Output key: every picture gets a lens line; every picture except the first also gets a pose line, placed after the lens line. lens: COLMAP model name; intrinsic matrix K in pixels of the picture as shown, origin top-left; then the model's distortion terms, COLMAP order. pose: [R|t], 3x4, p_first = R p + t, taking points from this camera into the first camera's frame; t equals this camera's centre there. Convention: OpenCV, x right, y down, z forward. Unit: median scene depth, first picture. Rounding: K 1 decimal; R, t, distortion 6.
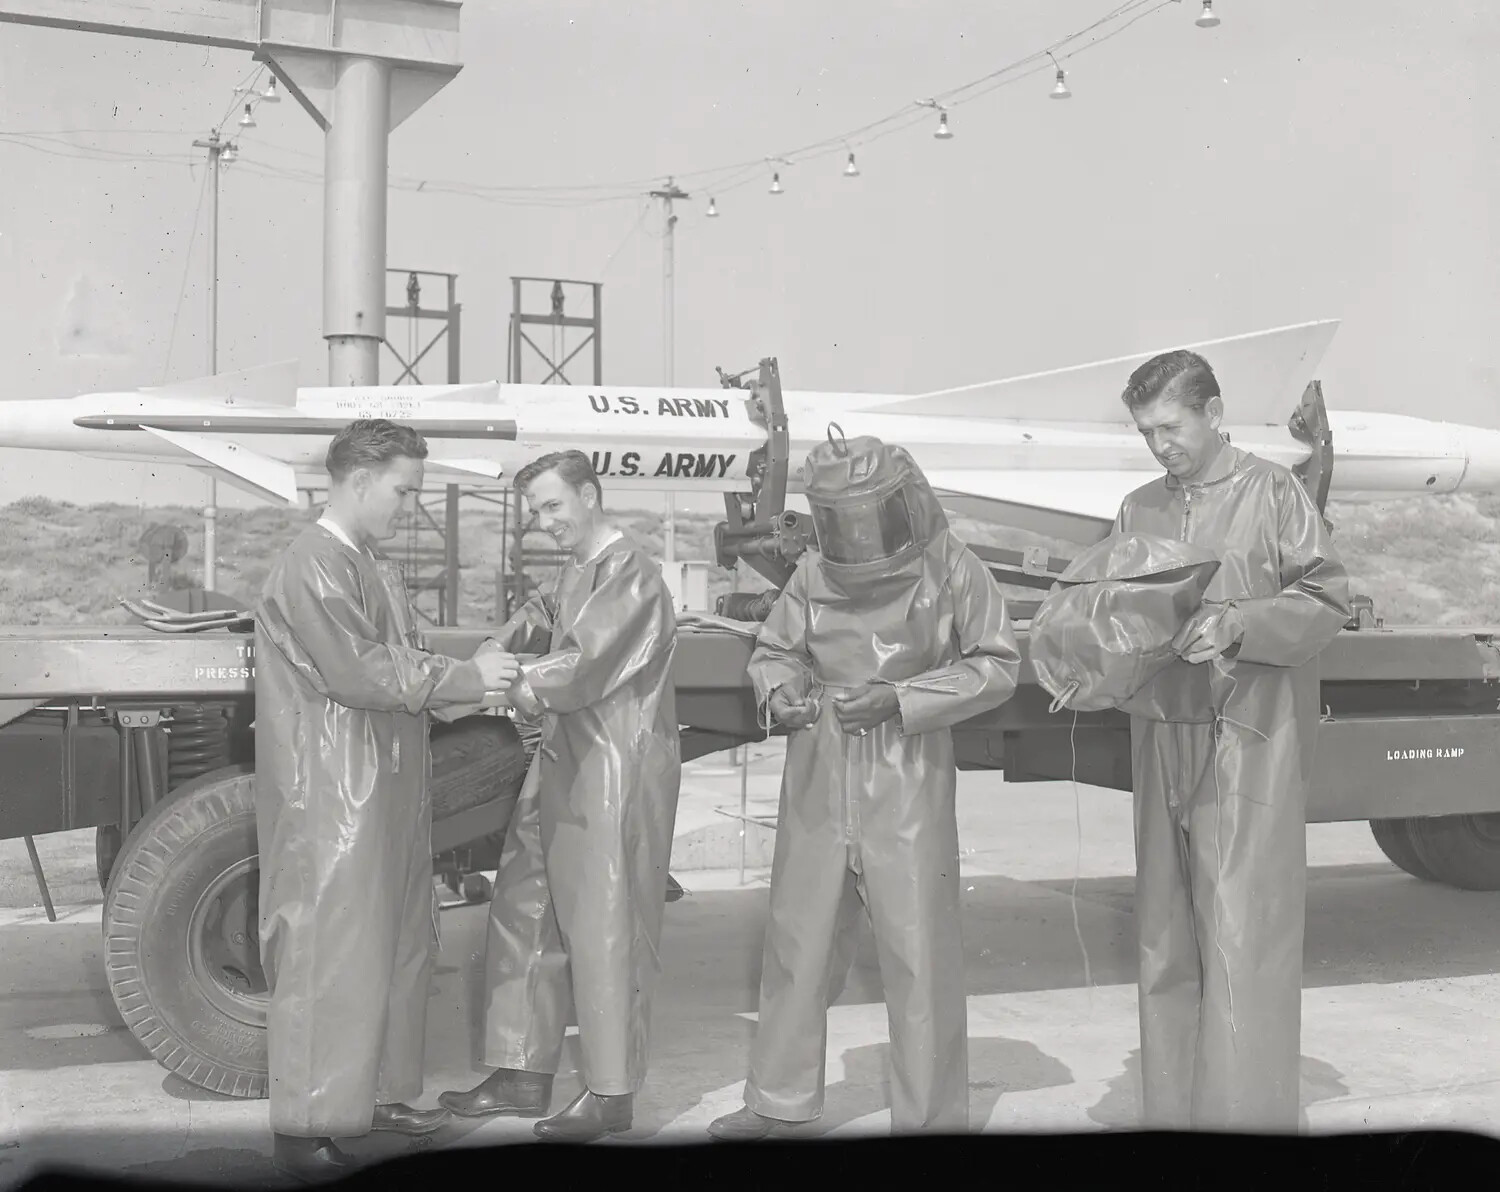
lens RADIAL K [[1849.3, 0, 750.0], [0, 1849.3, 596.0], [0, 0, 1]] dist [0.004096, -0.147750]
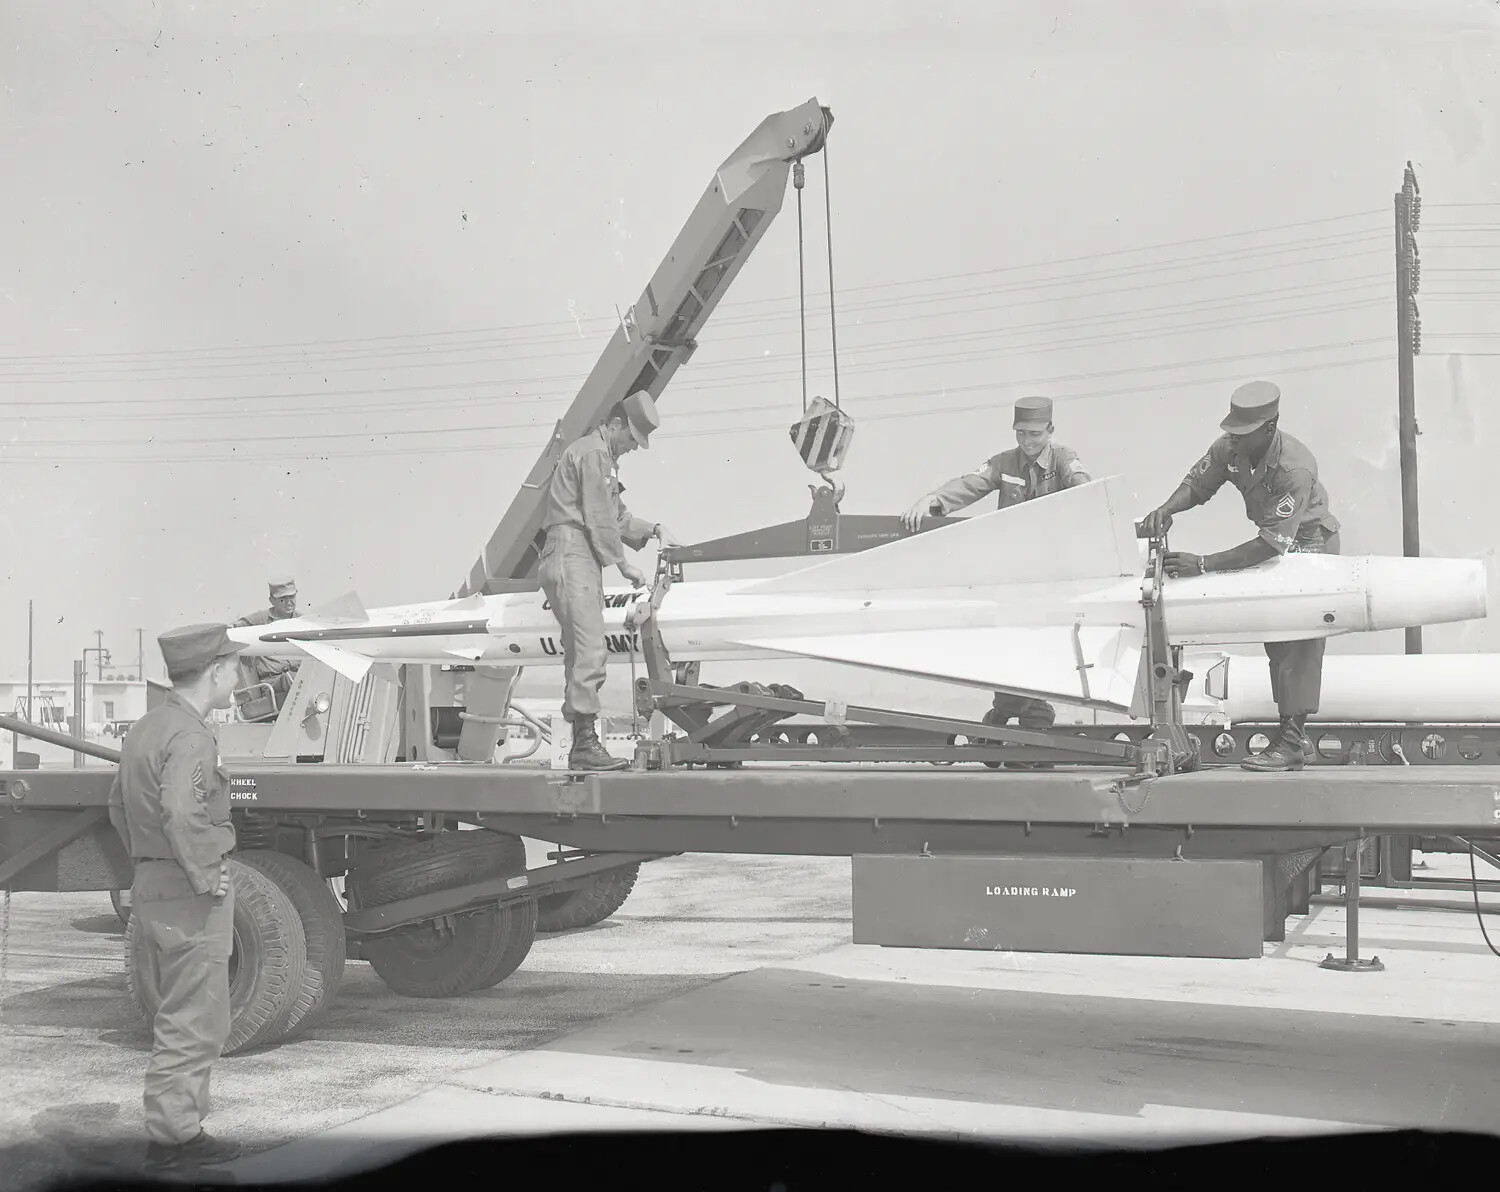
lens RADIAL K [[1849.3, 0, 750.0], [0, 1849.3, 596.0], [0, 0, 1]] dist [0.004096, -0.147750]
pose [[0.704656, -0.060106, -0.706999, 1.001943], [0.004838, 0.996789, -0.079921, 0.001535], [0.709533, 0.052896, 0.702684, 0.141850]]
